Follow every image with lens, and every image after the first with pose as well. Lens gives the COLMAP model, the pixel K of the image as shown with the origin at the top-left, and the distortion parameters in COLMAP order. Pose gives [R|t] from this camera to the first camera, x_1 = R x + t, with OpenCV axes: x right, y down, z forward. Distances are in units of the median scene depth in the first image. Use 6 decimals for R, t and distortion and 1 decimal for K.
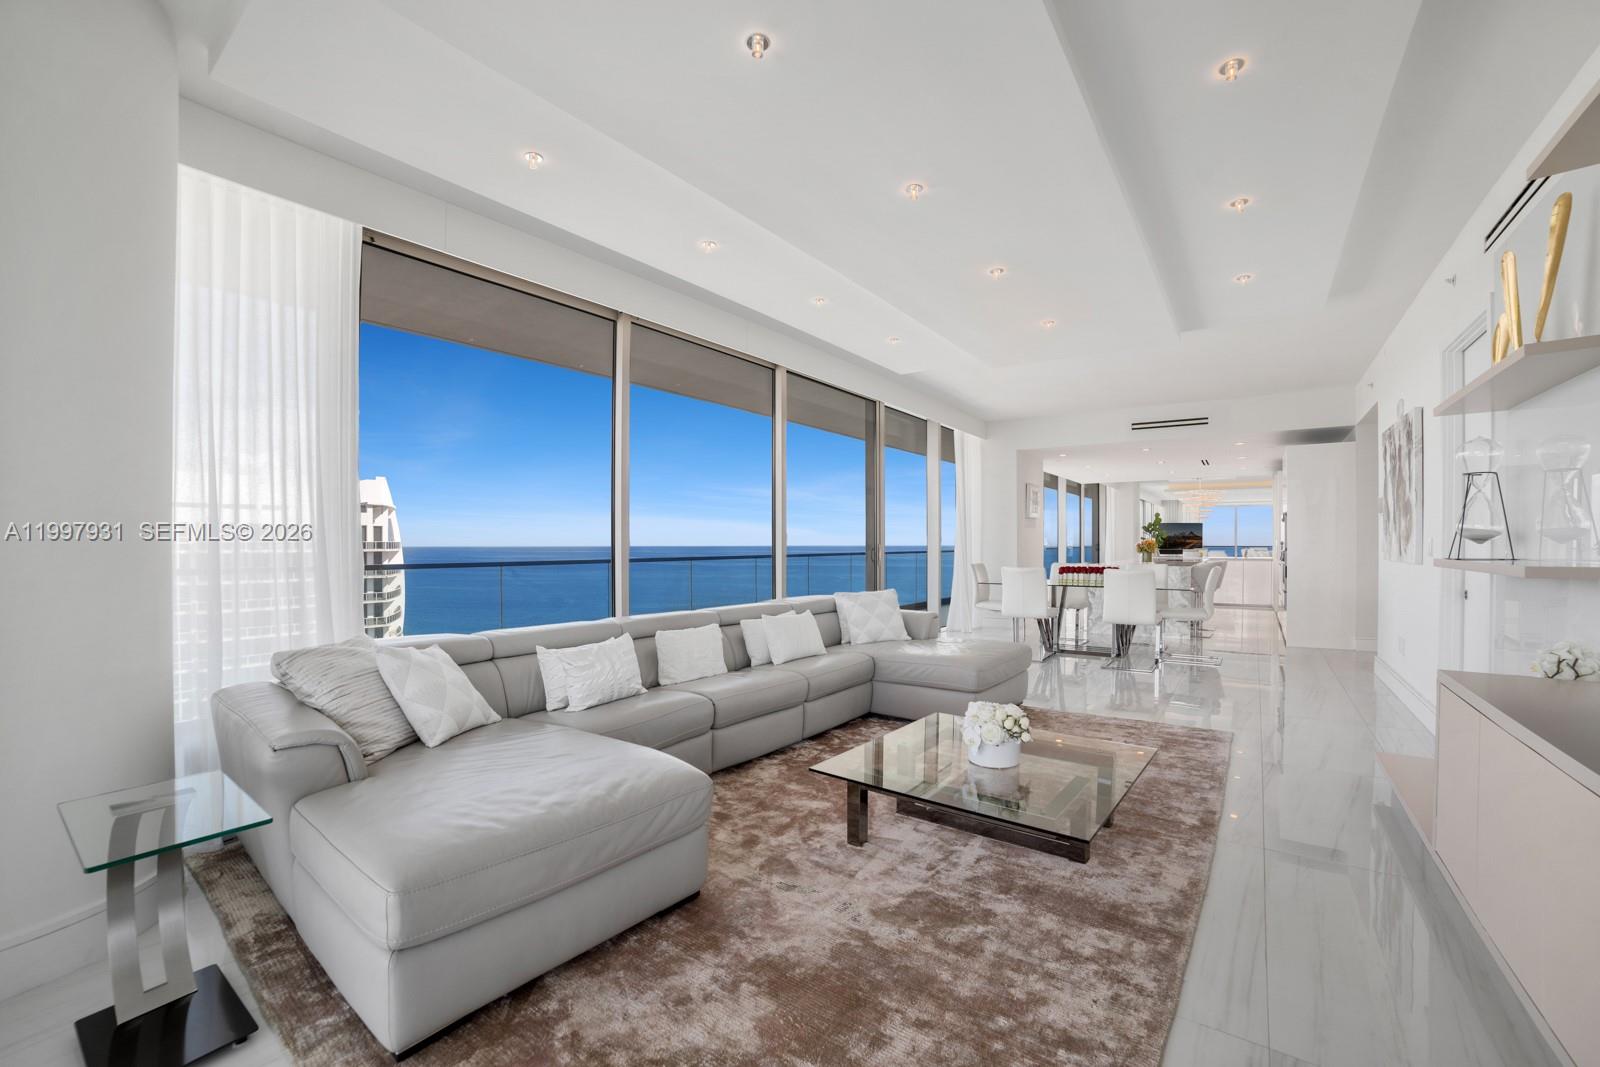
lens RADIAL K [[655.1, 0, 800.2], [0, 655.1, 542.2], [0, 0, 1]] dist [-0.041969, 0.002356]
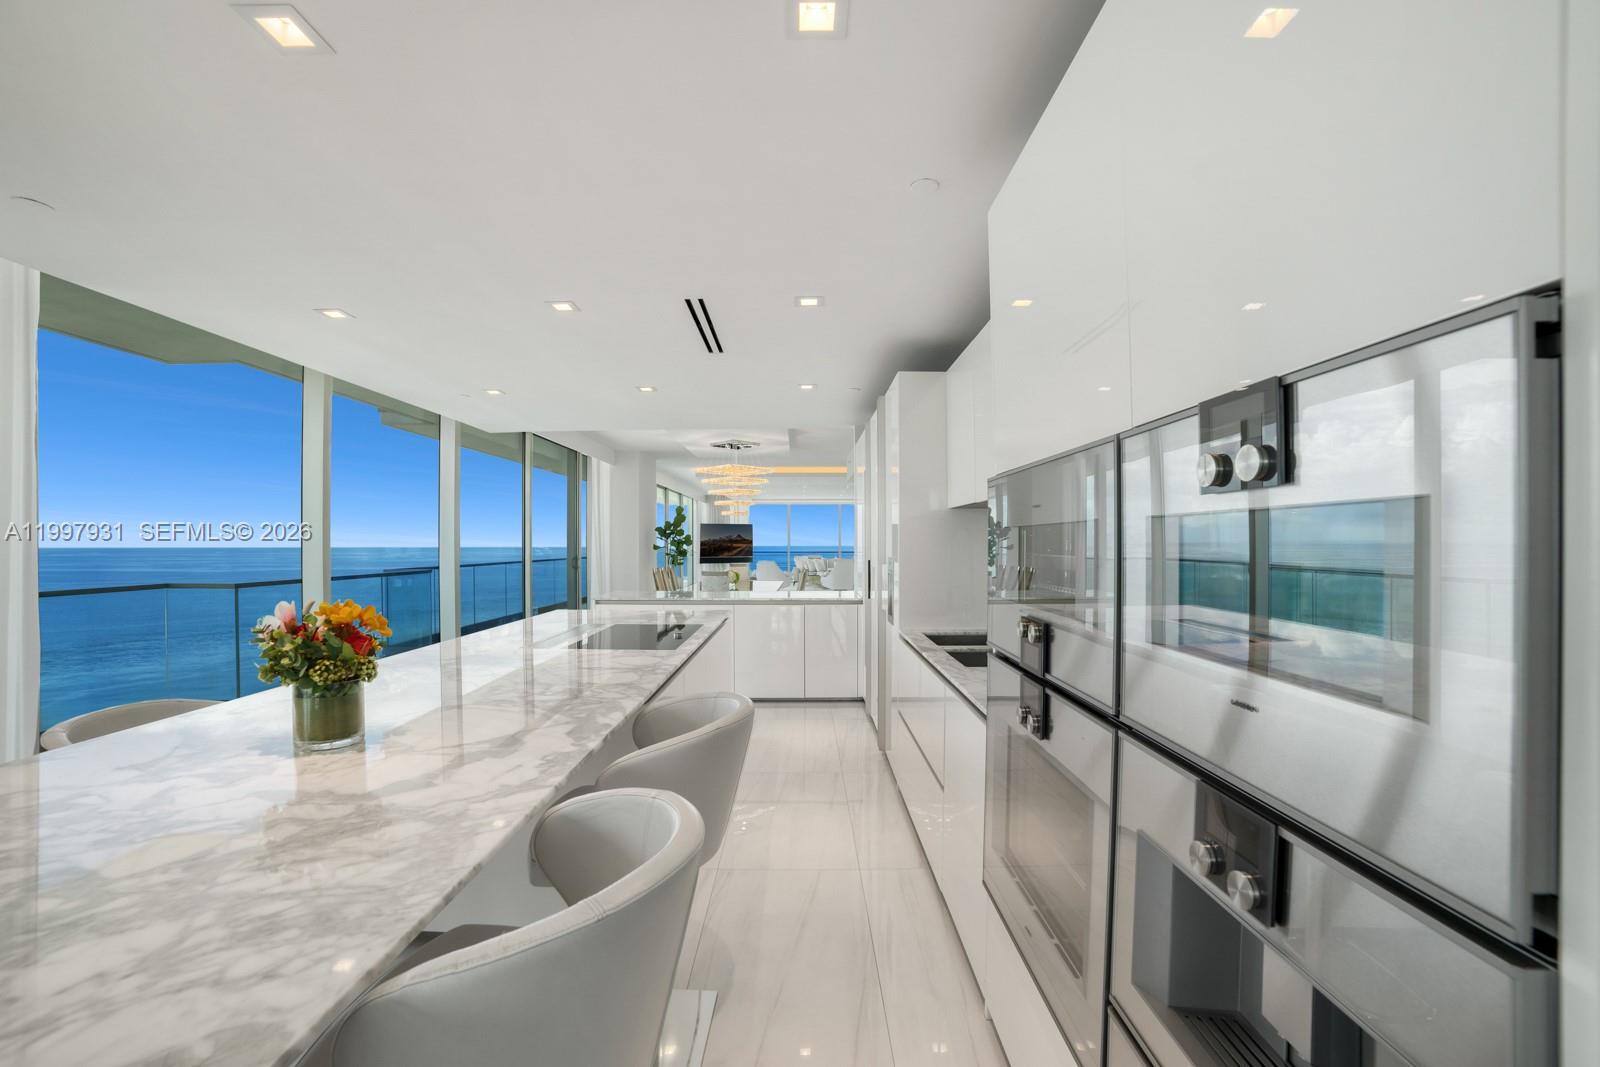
lens RADIAL K [[655.1, 0, 792.9], [0, 655.1, 538.4], [0, 0, 1]] dist [-0.041969, 0.002356]
pose [[0.821158, 0.002127, 0.570696, 0.450168], [0.001073, 0.999986, -0.005270, -0.016953], [-0.570699, 0.004940, 0.821144, 0.669570]]
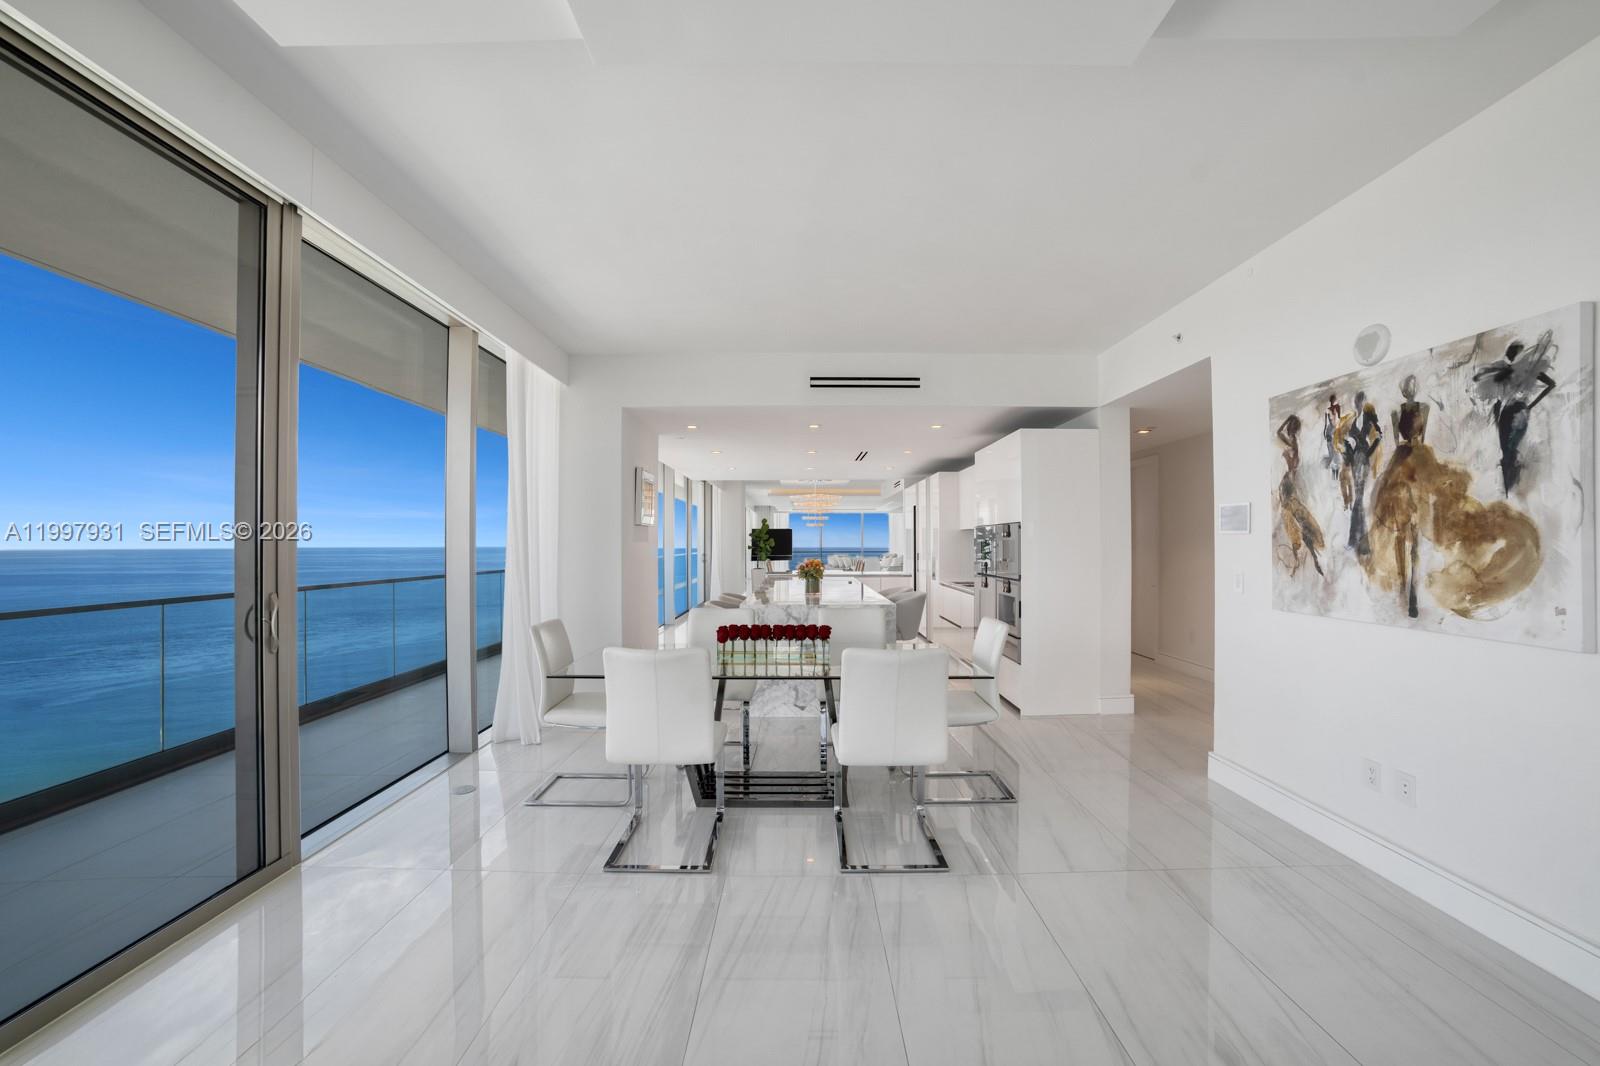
lens RADIAL K [[655.1, 0, 808.4], [0, 655.1, 536.3], [0, 0, 1]] dist [-0.041969, 0.002356]
pose [[0.806024, 0.005149, 0.591860, 0.110217], [0.000881, 0.999951, -0.009898, -0.019507], [-0.591882, 0.008499, 0.805980, 0.386339]]
